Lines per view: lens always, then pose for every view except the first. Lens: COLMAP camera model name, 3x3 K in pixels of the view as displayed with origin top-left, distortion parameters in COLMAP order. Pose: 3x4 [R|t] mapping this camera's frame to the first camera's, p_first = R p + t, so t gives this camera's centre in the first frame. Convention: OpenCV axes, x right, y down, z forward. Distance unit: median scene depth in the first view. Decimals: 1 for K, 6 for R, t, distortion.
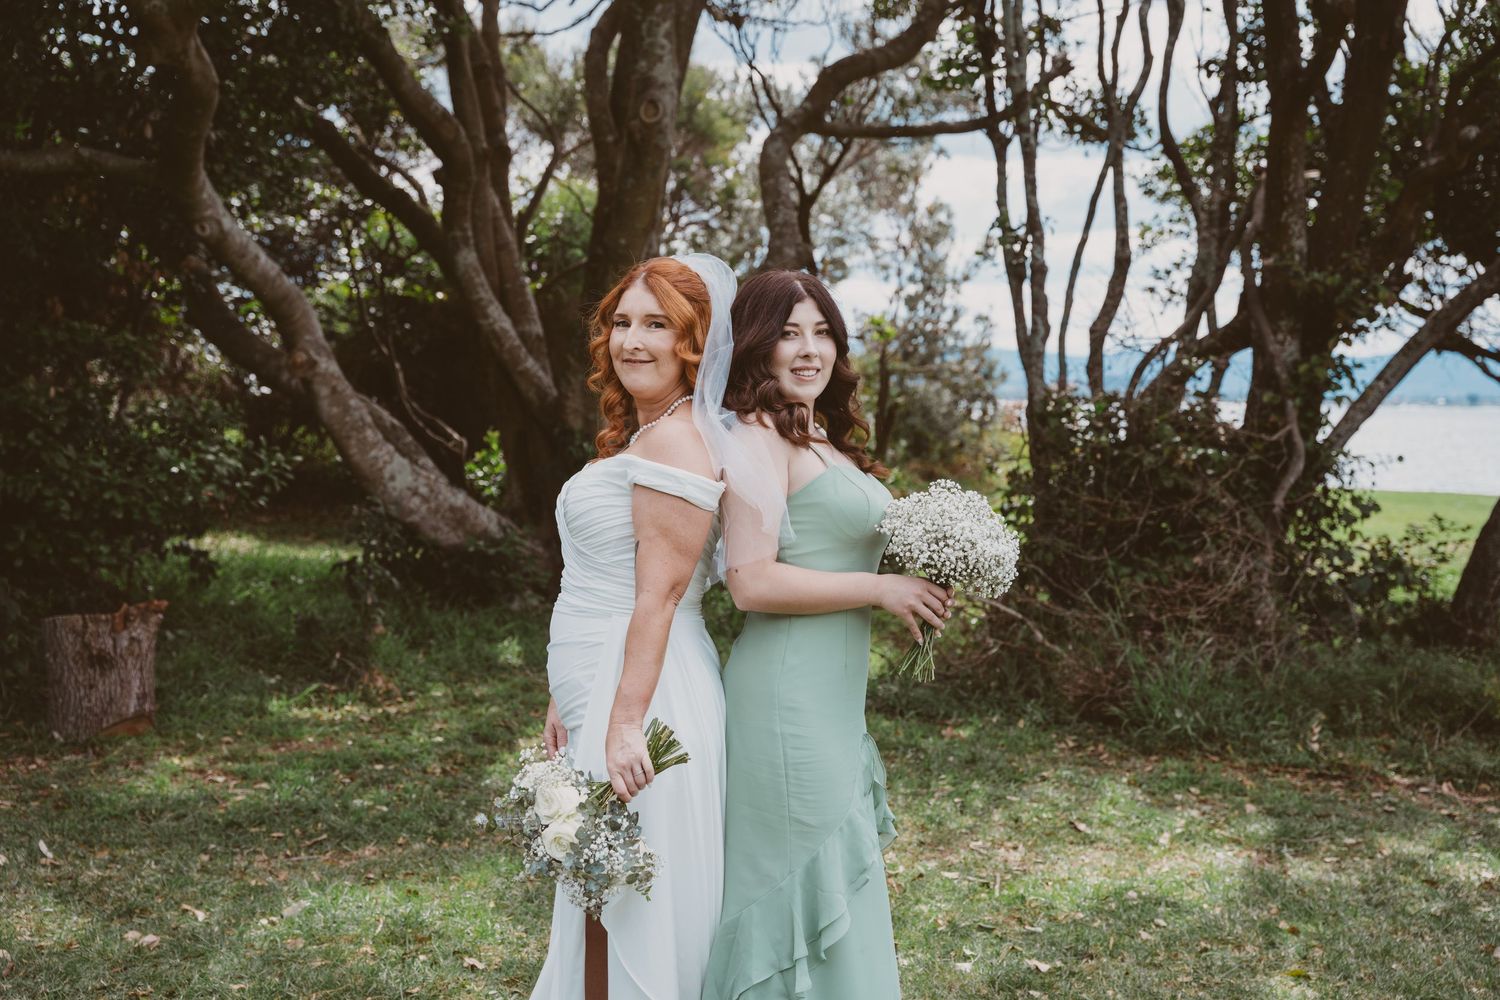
lens RADIAL K [[2176.6, 0, 759.9], [0, 2176.6, 503.6], [0, 0, 1]] dist [0.135849, 0.000000]
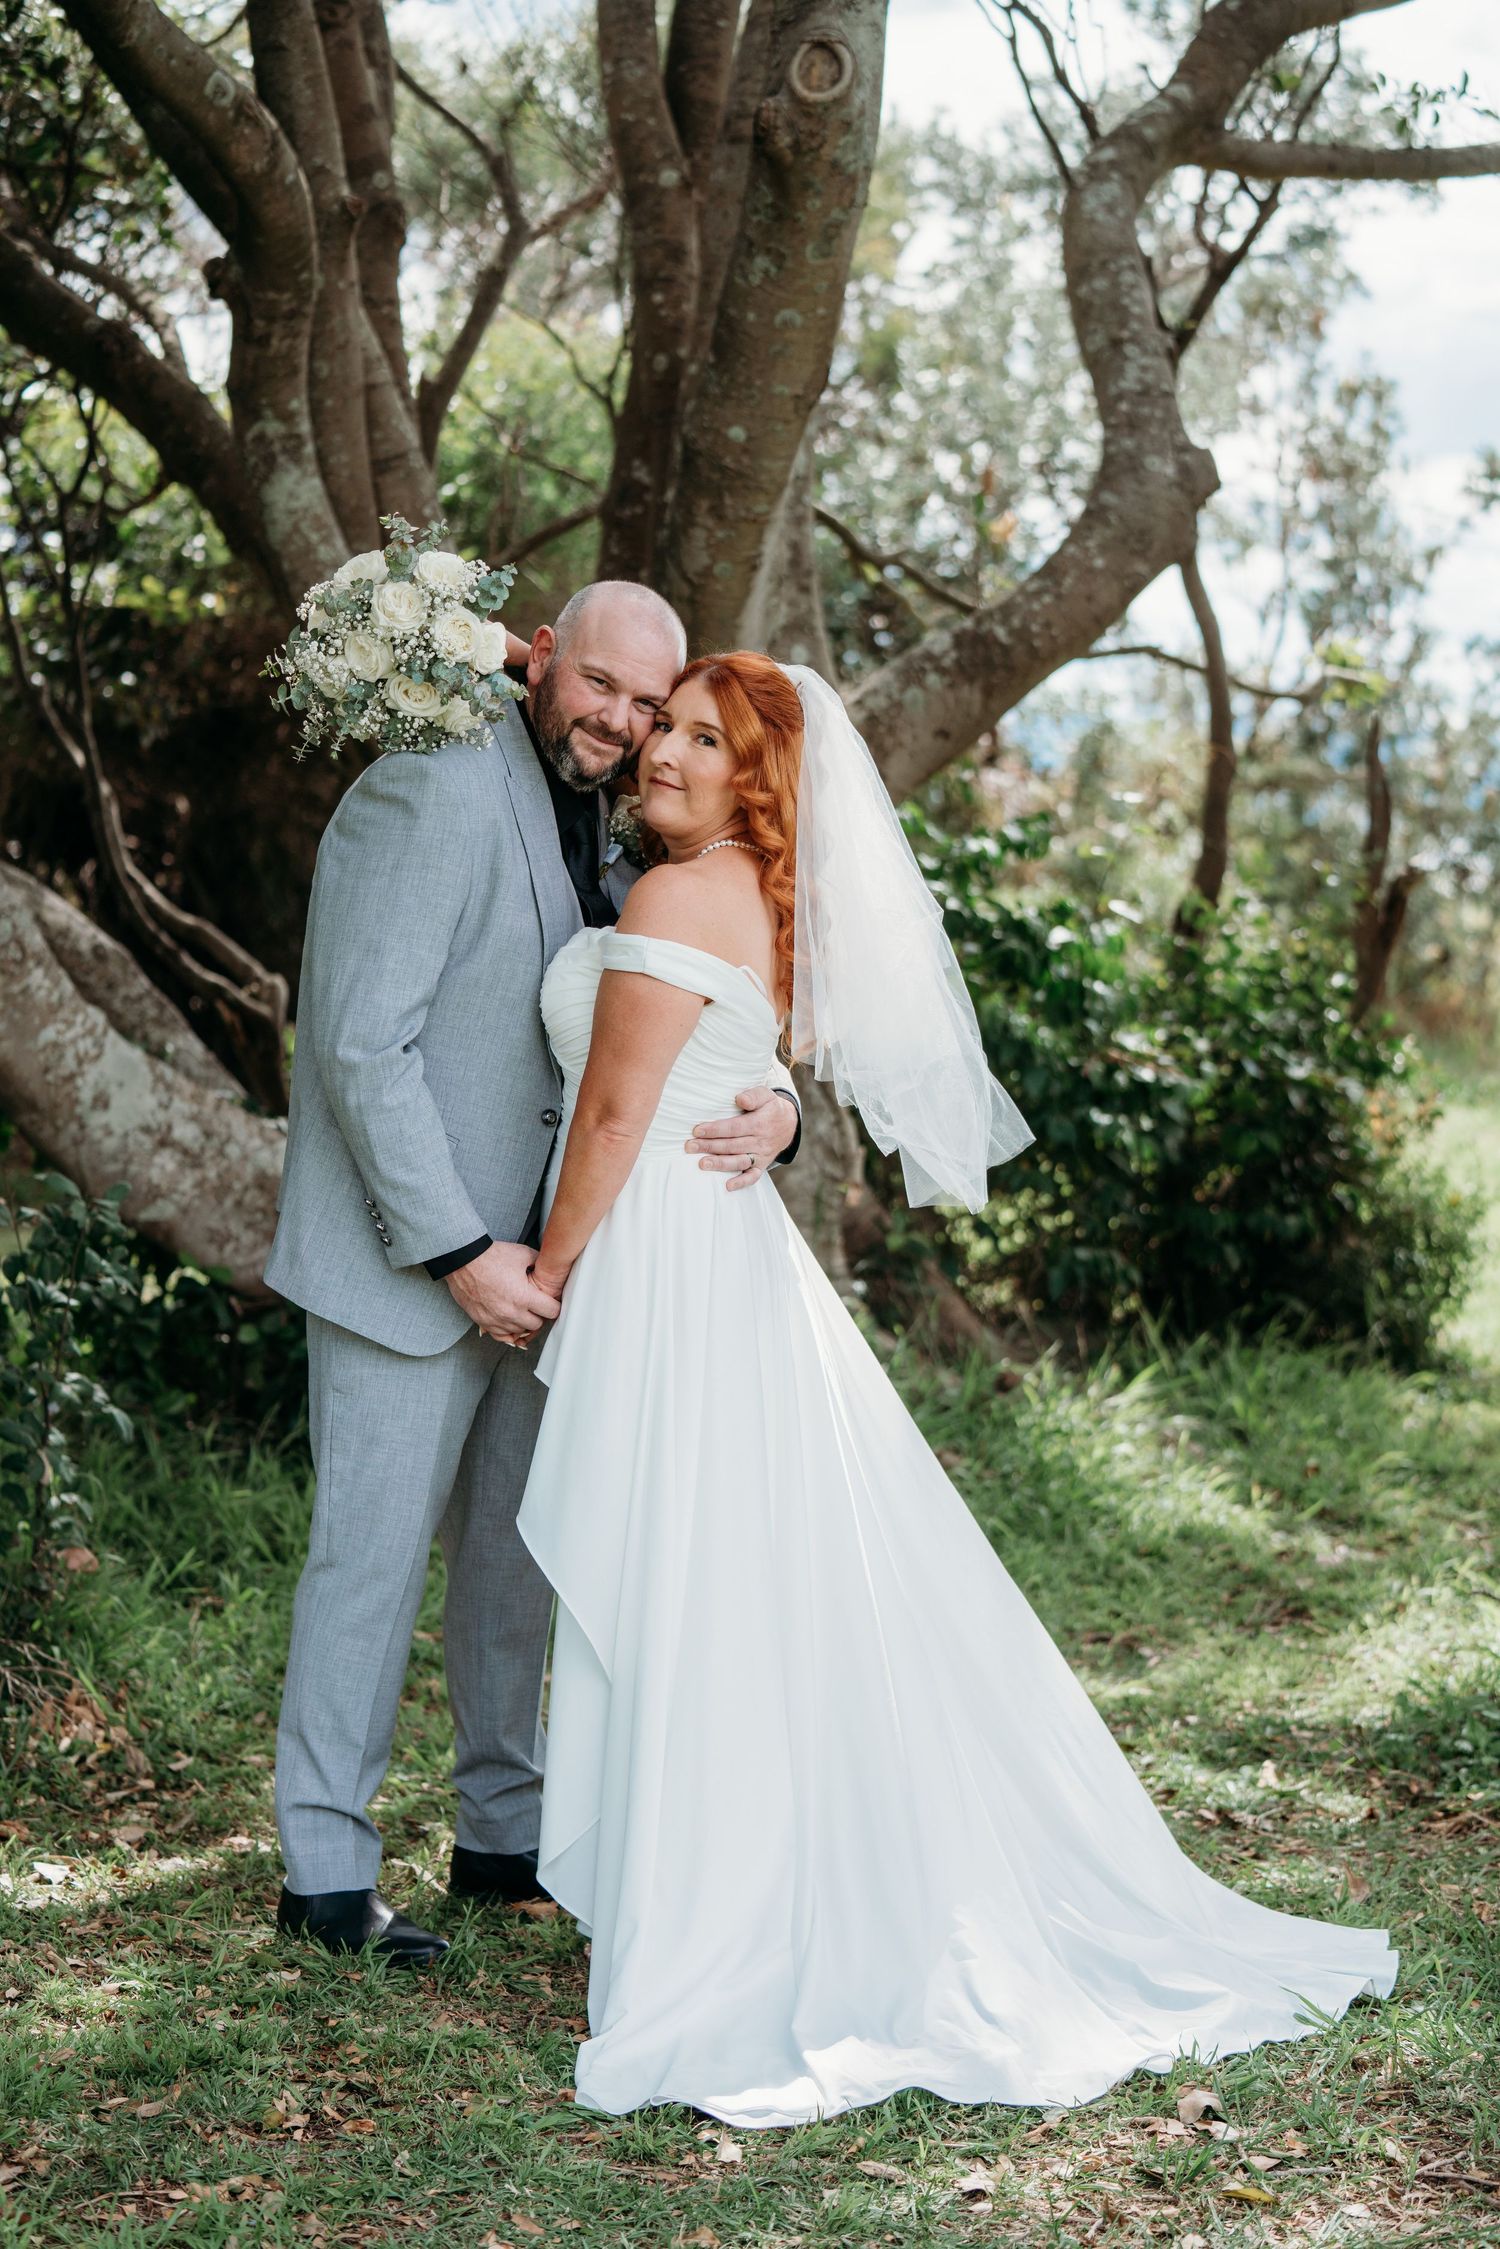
lens RADIAL K [[4738.9, 0, 749.0], [0, 4738.9, 1124.4], [0, 0, 1]] dist [-0.370454, 0.000000]
pose [[0.999649, -0.011421, -0.023919, -0.047444], [0.011712, 0.999859, 0.012065, -0.017833], [0.023778, -0.012341, 0.999641, 0.250569]]
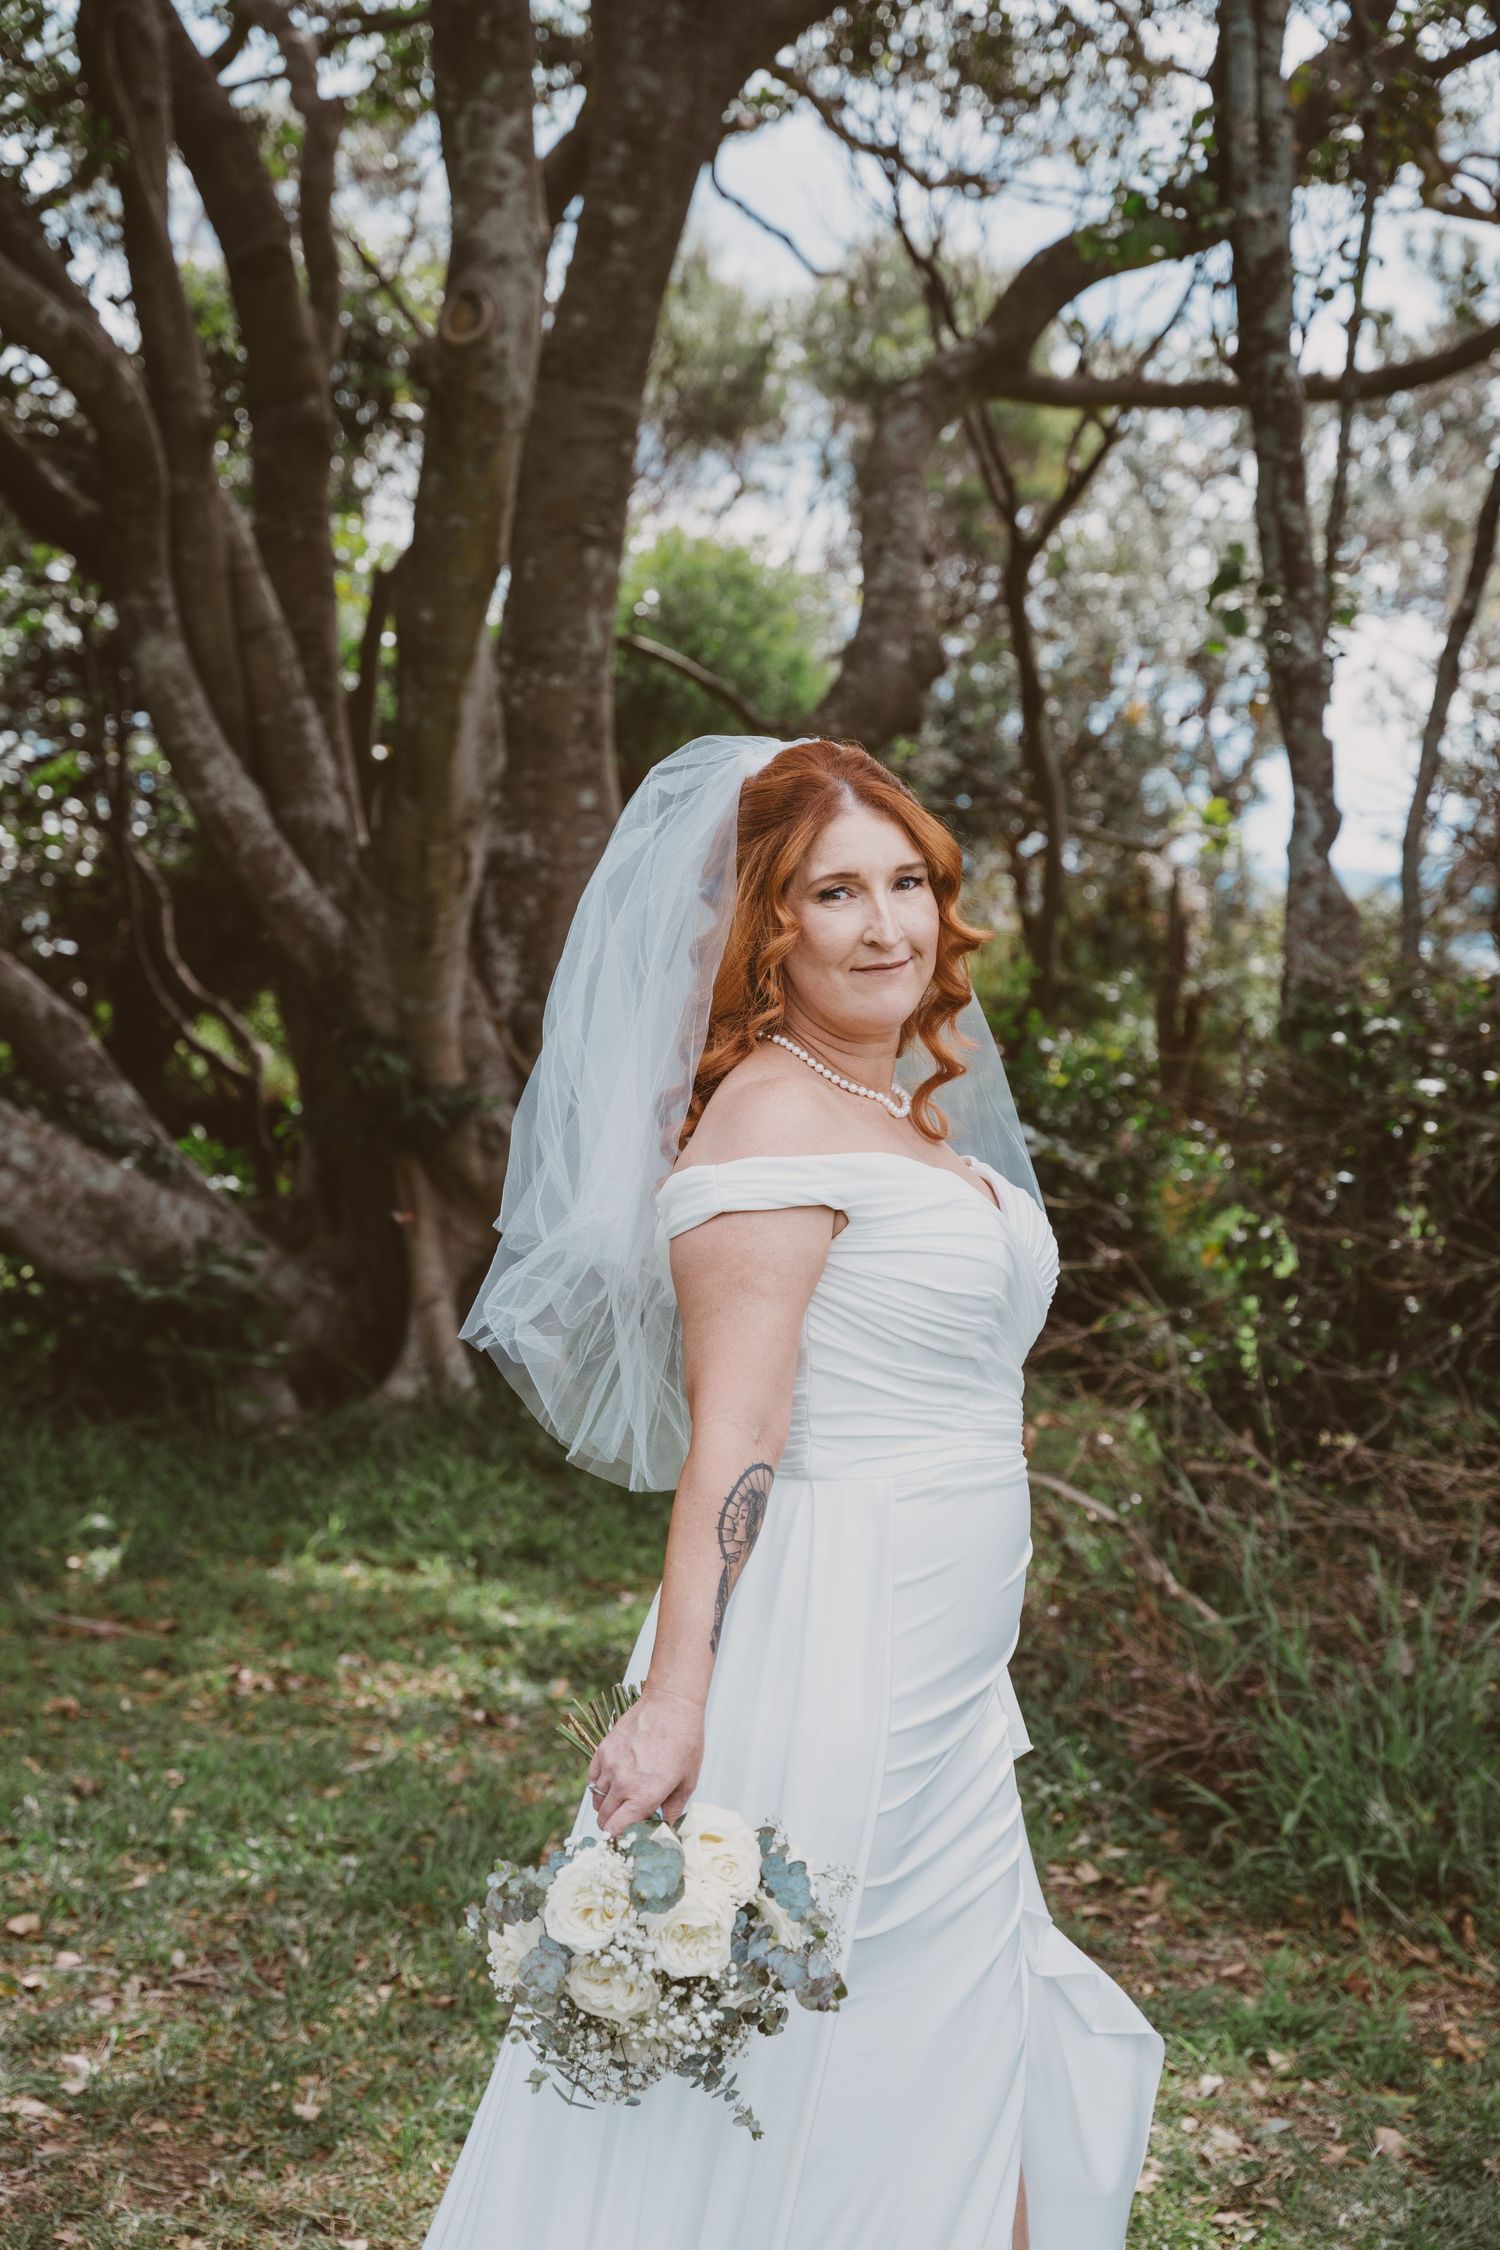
lens RADIAL K [[3971.6, 0, 763.1], [0, 3971.6, 1126.4], [0, 0, 1]] dist [0.181244, 0.000000]
pose [[0.986251, 0.025936, -0.163208, 0.153694], [-0.027631, 0.999585, -0.008122, -0.011429], [0.162930, 0.012520, 0.986558, 0.221493]]
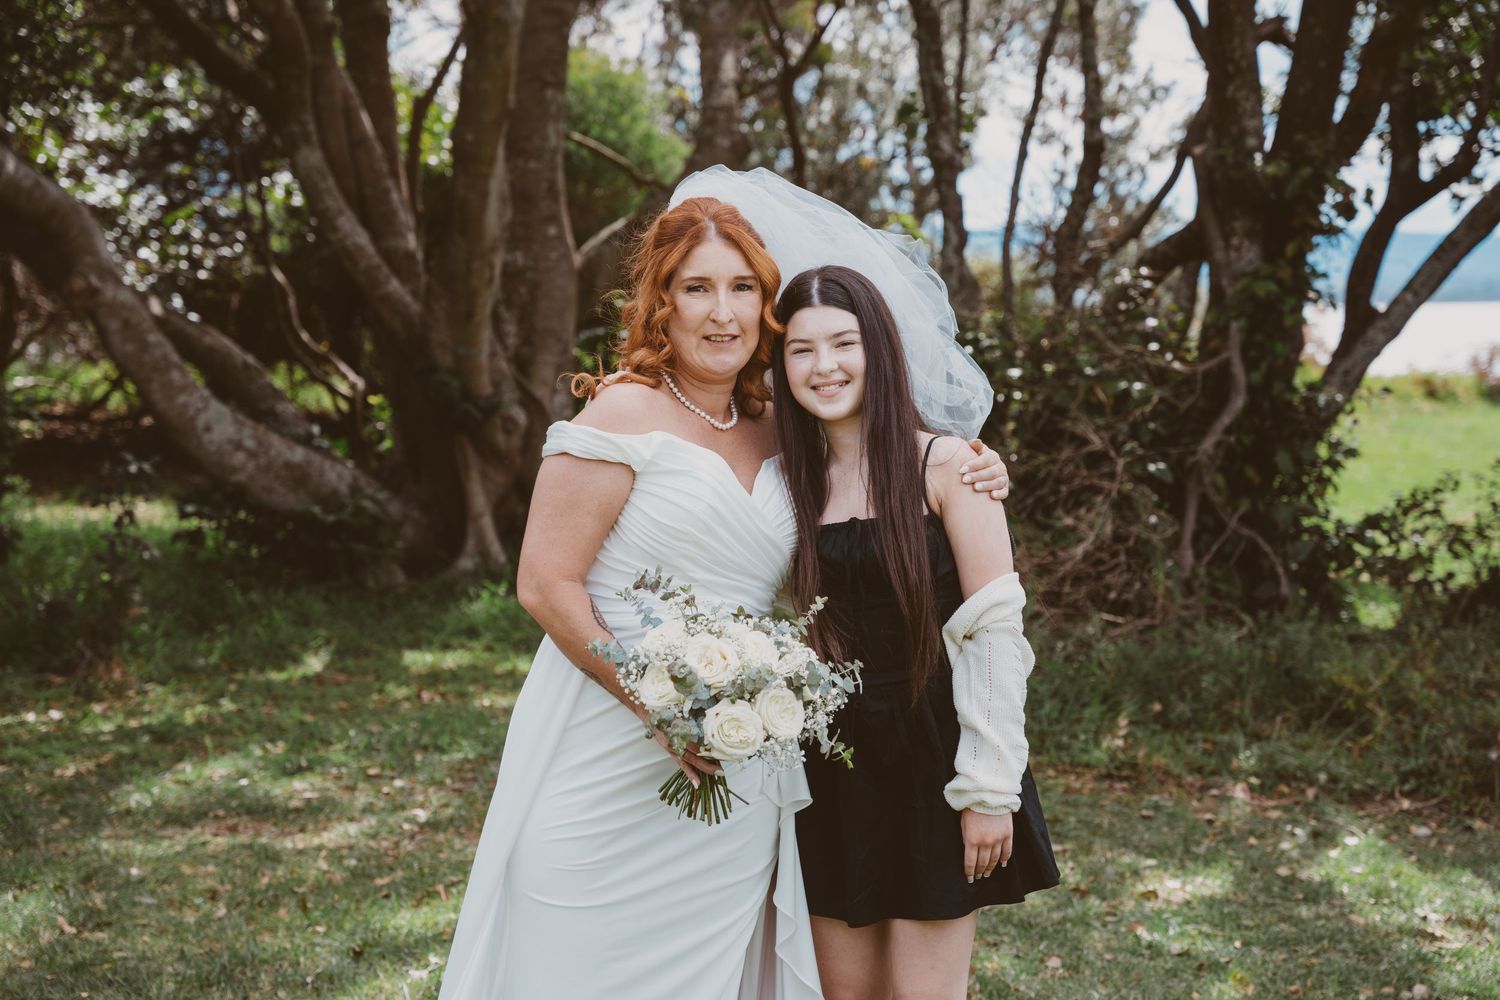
lens RADIAL K [[2894.4, 0, 747.1], [0, 2894.4, 503.5], [0, 0, 1]] dist [0.291830, 0.000000]
pose [[0.993534, -0.008032, -0.113254, 0.176463], [0.009946, 0.999817, 0.016345, 0.000405], [0.113102, -0.017366, 0.993432, -0.081043]]
